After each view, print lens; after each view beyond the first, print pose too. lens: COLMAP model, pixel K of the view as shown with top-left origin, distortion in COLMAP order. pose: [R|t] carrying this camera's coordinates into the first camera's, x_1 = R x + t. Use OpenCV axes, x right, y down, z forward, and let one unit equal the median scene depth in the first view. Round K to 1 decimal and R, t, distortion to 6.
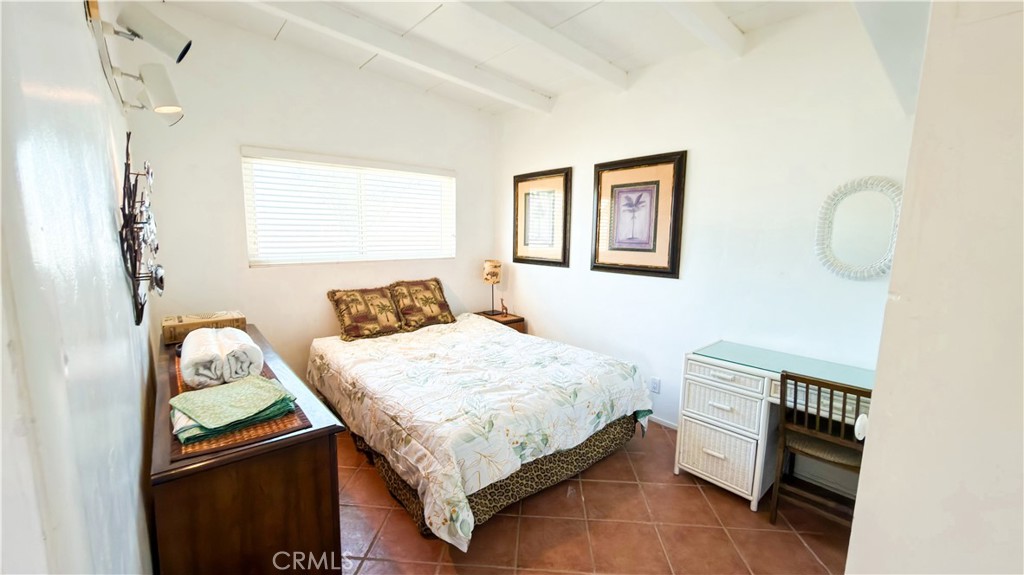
lens RADIAL K [[408.7, 0, 514.4], [0, 408.7, 286.0], [0, 0, 1]] dist [-0.000720, 0.000359]
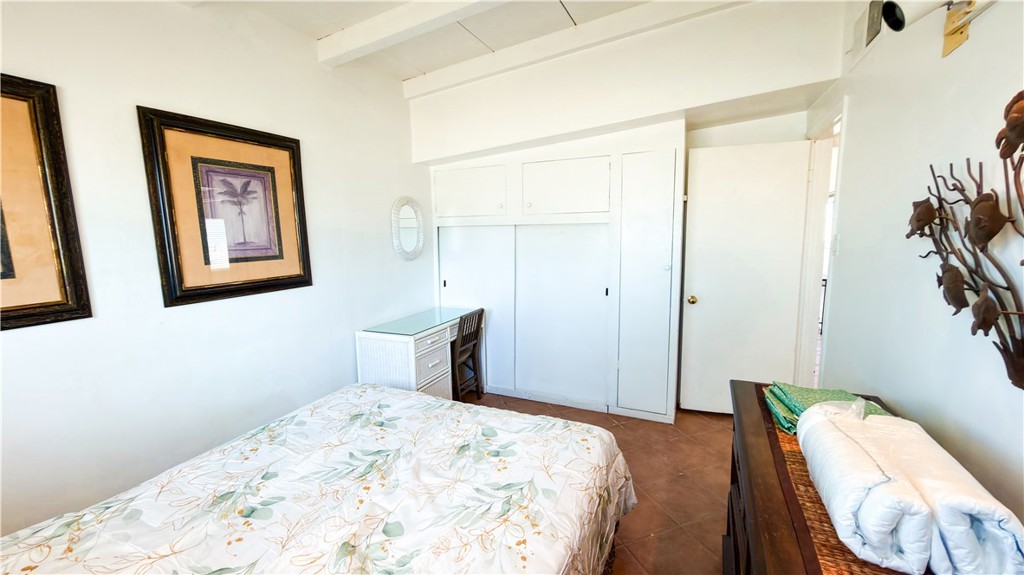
lens RADIAL K [[408.7, 0, 514.4], [0, 408.7, 286.0], [0, 0, 1]] dist [-0.000720, 0.000359]
pose [[-0.411772, -0.124068, 0.902802, -0.547586], [0.133993, 0.971678, 0.194648, -0.122457], [-0.901382, 0.201119, -0.383485, 0.889223]]
